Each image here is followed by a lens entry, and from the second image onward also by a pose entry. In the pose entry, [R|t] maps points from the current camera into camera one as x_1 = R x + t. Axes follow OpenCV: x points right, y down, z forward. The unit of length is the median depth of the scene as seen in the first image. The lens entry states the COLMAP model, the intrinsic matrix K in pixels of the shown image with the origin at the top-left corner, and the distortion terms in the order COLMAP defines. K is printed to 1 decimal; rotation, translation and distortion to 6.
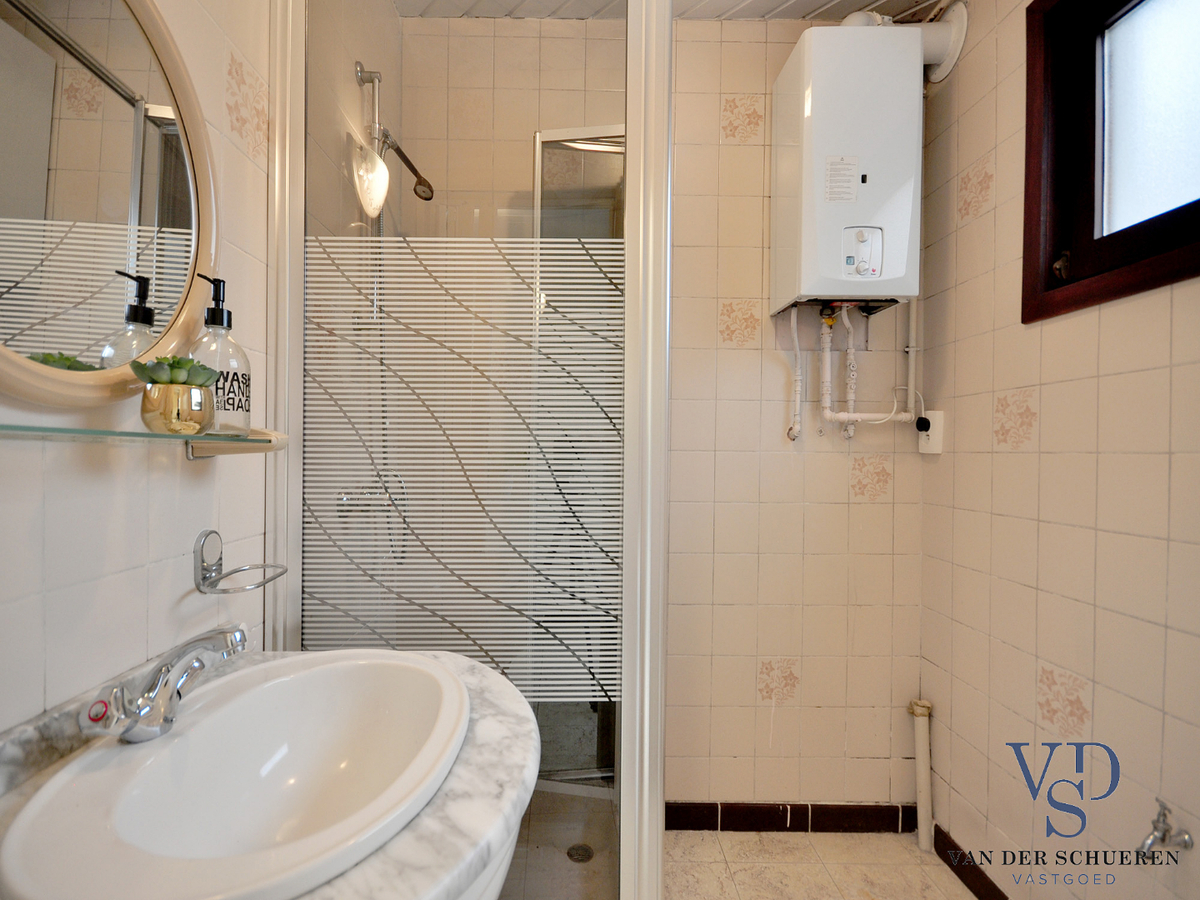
lens RADIAL K [[533.5, 0, 594.5], [0, 533.5, 446.9], [0, 0, 1]] dist [-0.017873, -0.000186]
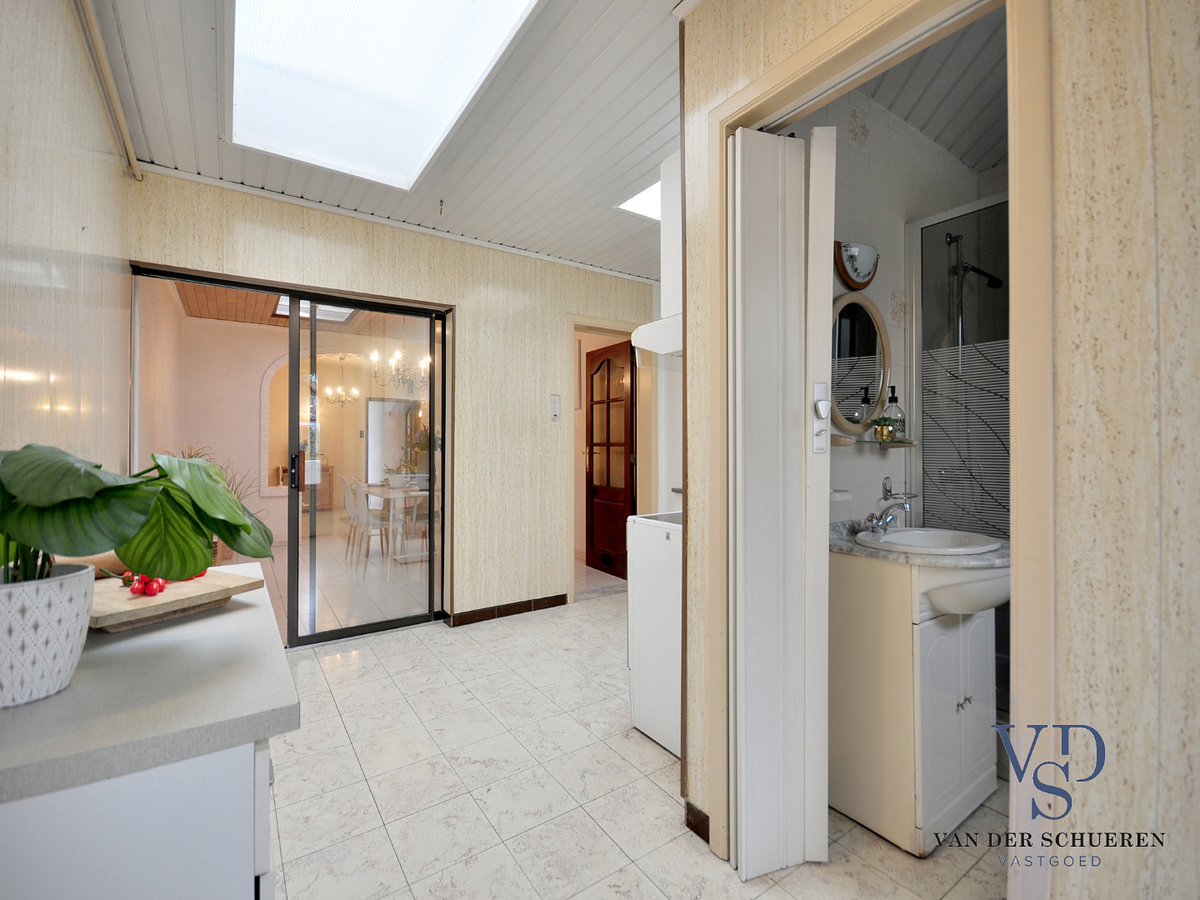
lens RADIAL K [[533.5, 0, 594.5], [0, 533.5, 446.9], [0, 0, 1]] dist [-0.017873, -0.000186]
pose [[0.516743, -0.006353, -0.856117, 0.900844], [-0.001831, 0.999962, -0.008525, 0.037531], [0.856138, 0.005972, 0.516712, -1.852955]]
